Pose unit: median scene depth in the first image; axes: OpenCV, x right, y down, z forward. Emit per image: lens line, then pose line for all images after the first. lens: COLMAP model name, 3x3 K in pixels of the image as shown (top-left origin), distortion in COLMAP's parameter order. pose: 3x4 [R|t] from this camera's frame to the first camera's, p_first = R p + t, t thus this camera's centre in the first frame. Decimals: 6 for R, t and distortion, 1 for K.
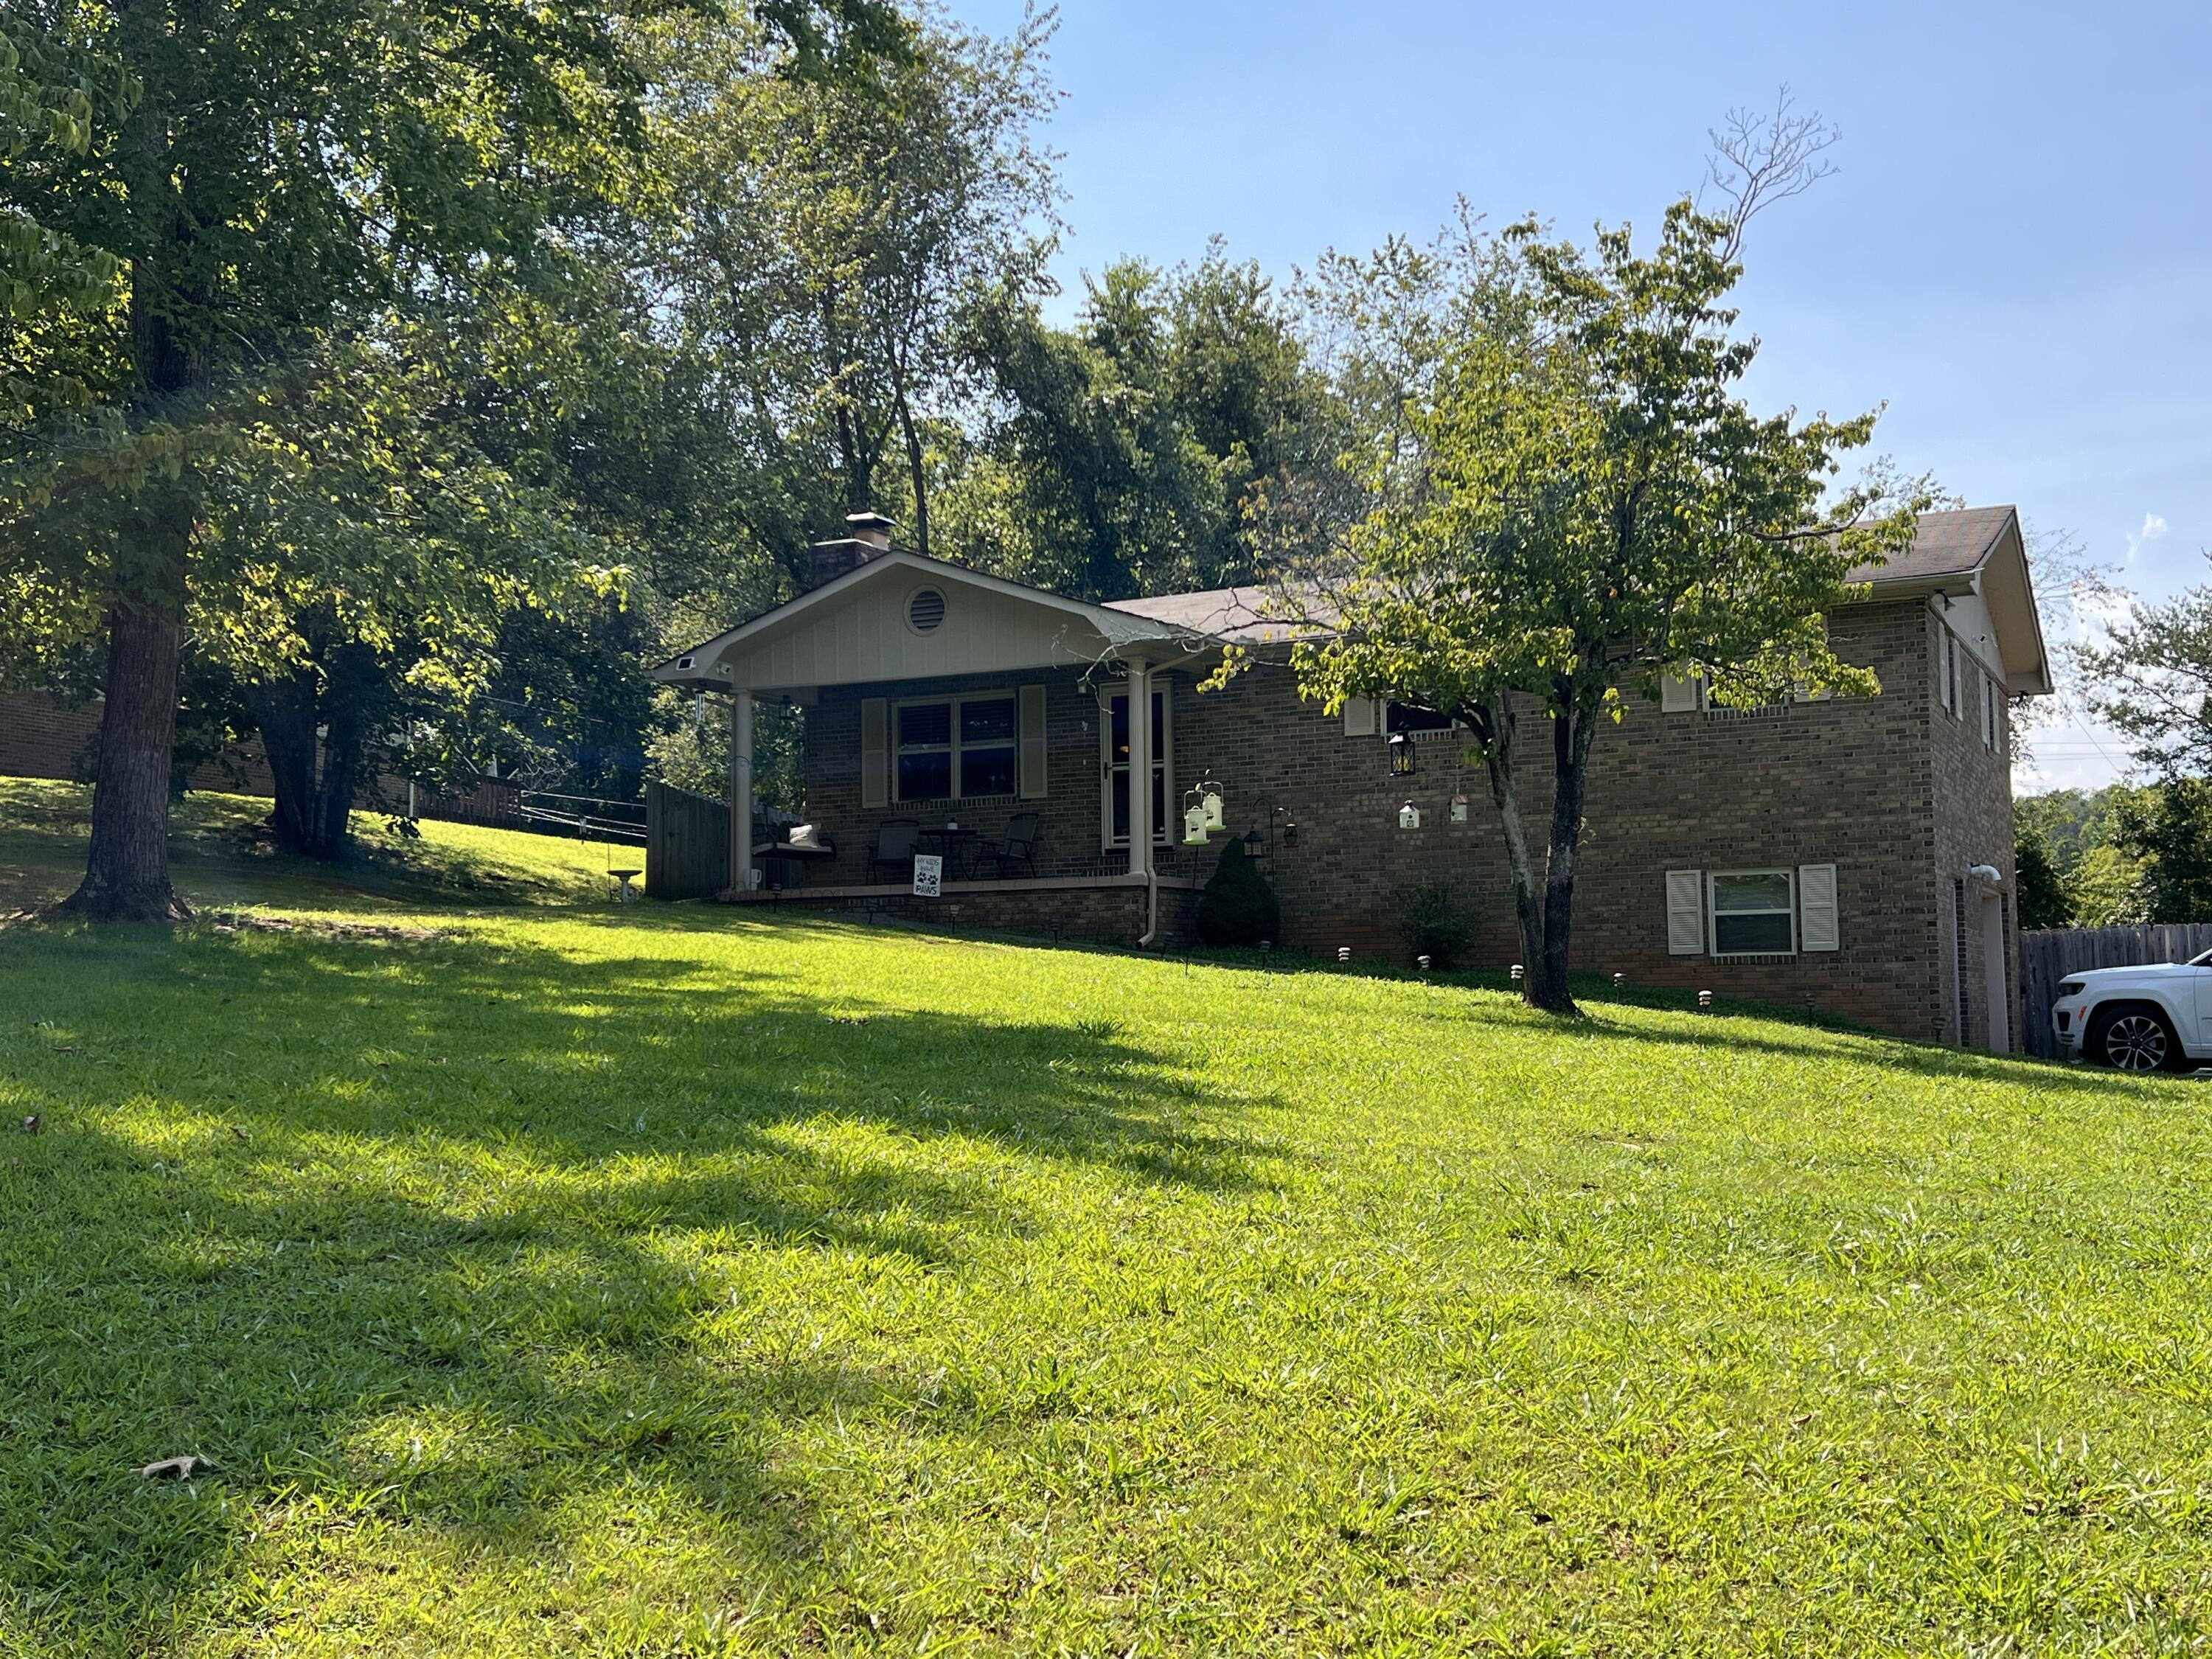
lens RADIAL K [[2337.7, 0, 1096.0], [0, 2337.7, 845.4], [0, 0, 1]] dist [0.074894, 0.000000]
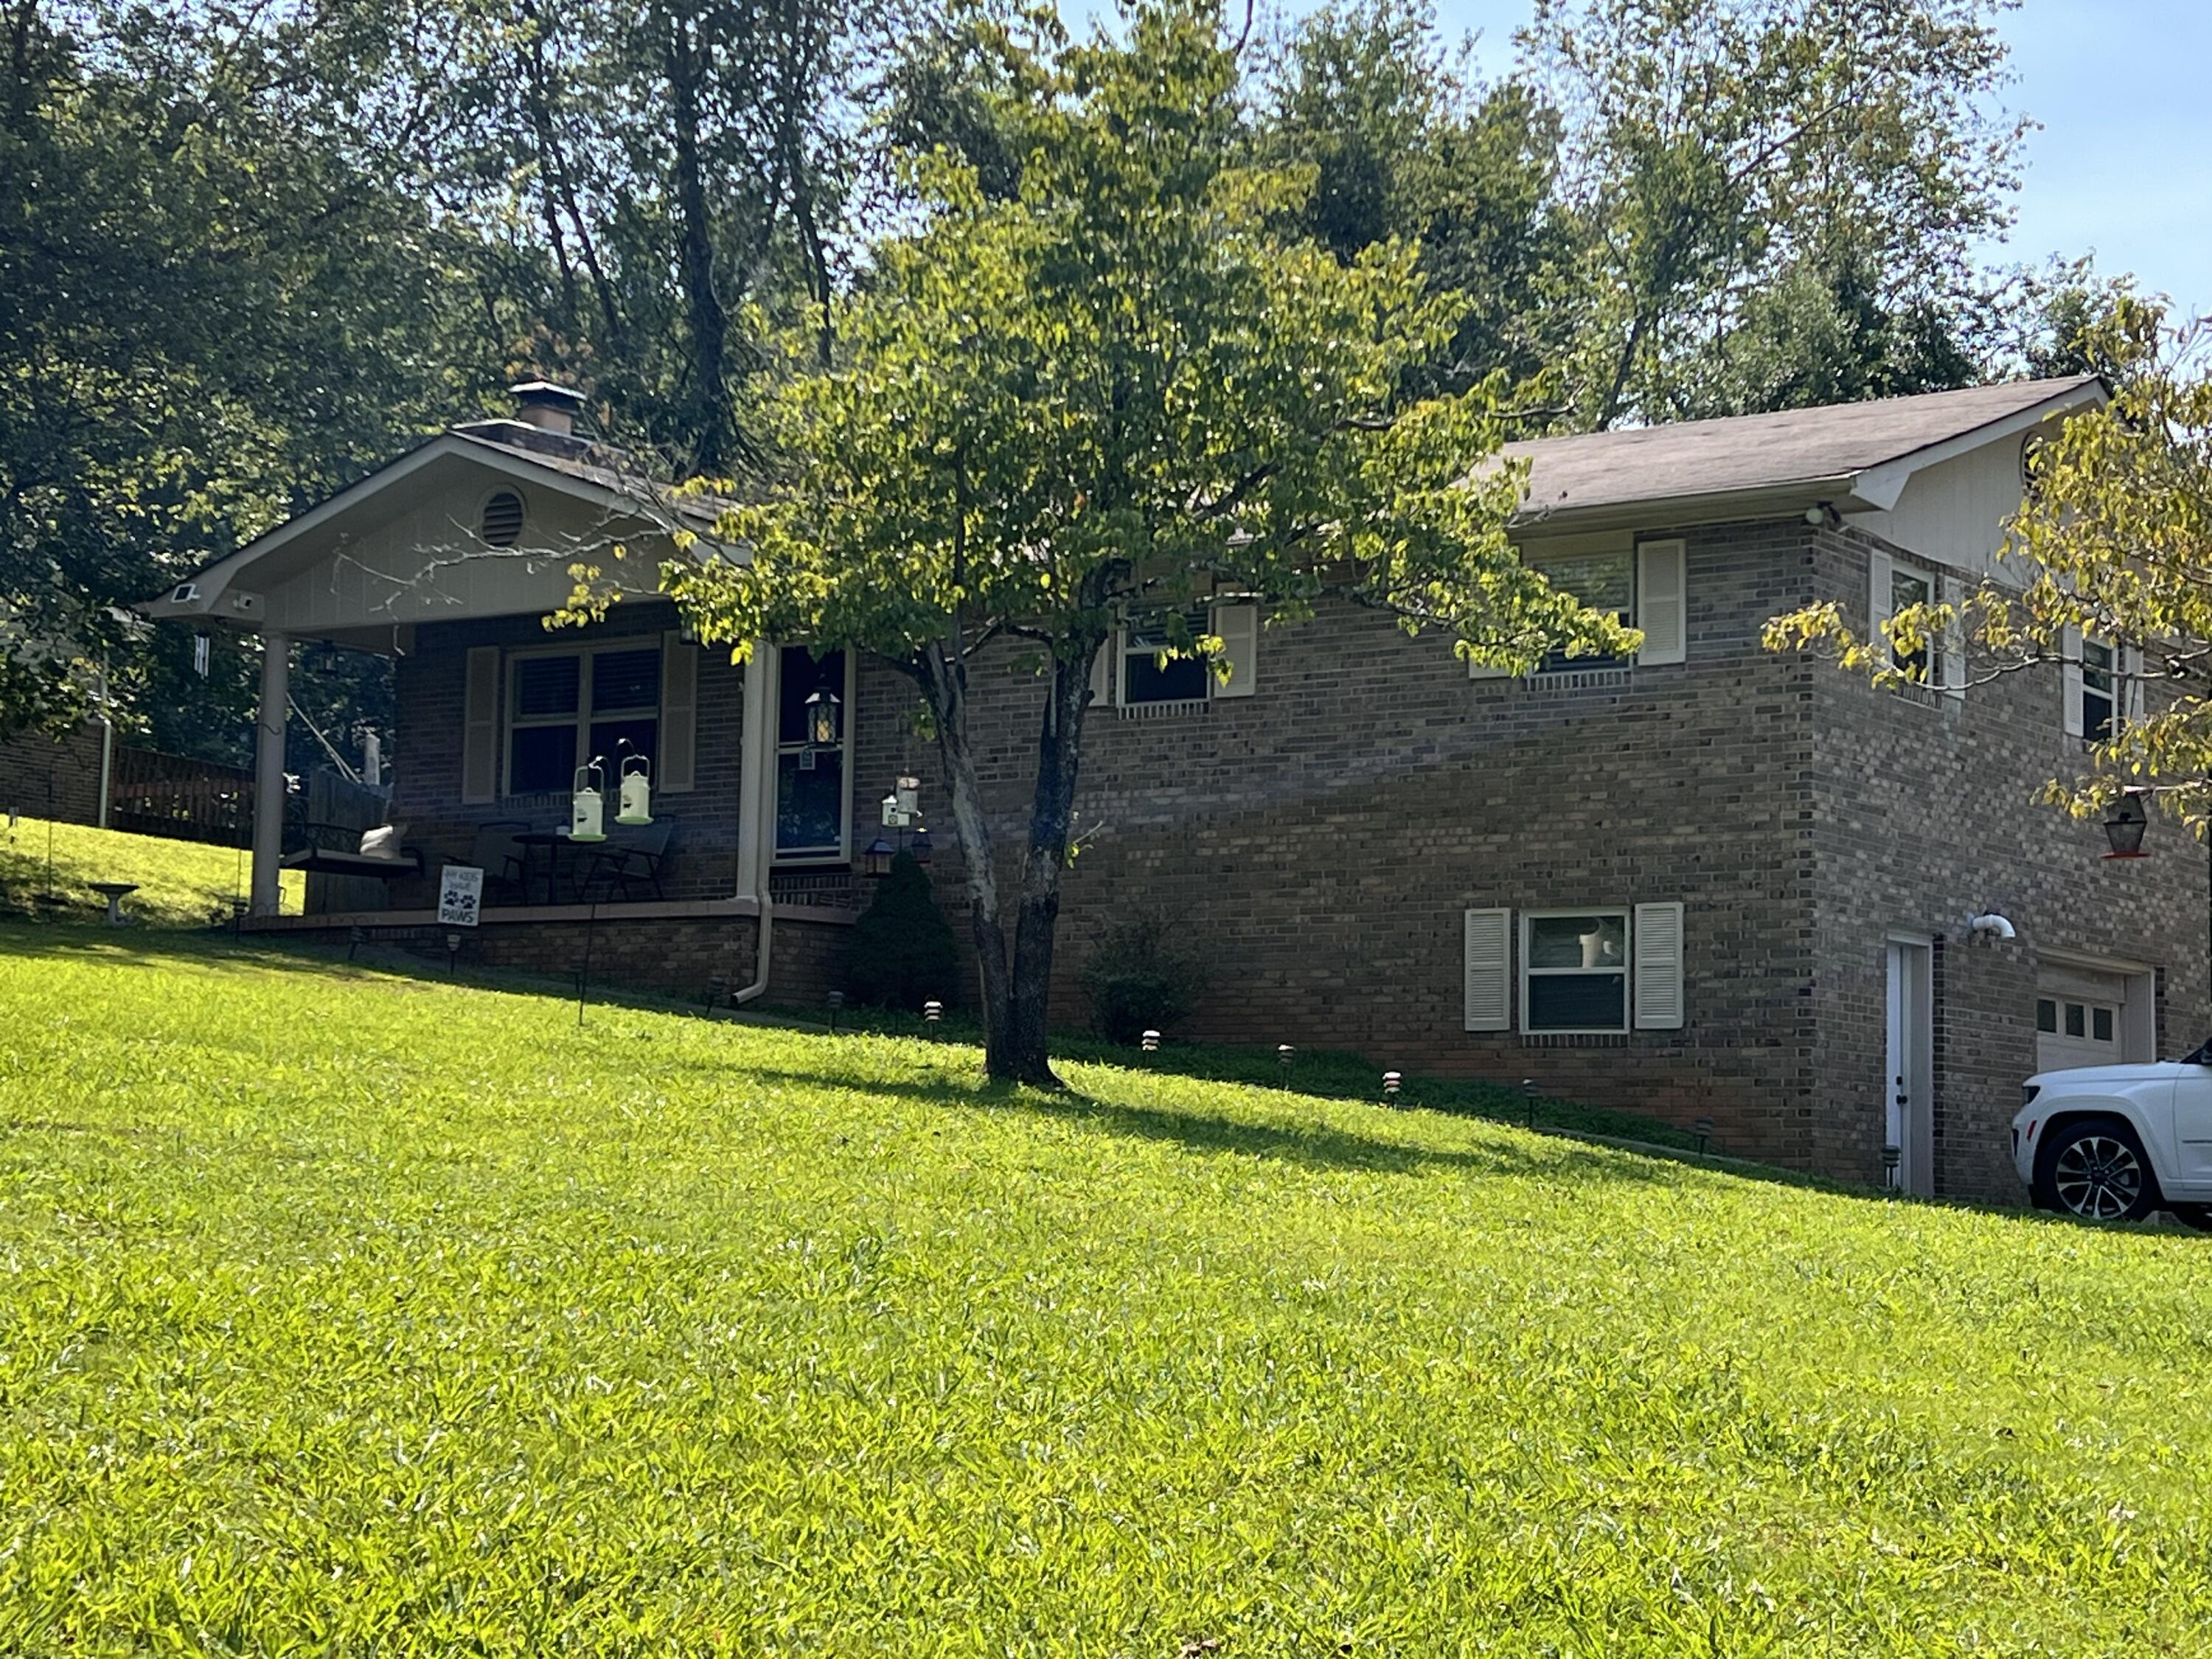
lens RADIAL K [[3822.5, 0, 1083.8], [0, 3822.5, 836.2], [0, 0, 1]] dist [0.074146, 0.000000]
pose [[0.989756, 0.019986, -0.141360, 0.297512], [-0.023222, 0.999504, -0.021277, 0.016338], [0.140865, 0.024342, 0.989730, -0.124500]]
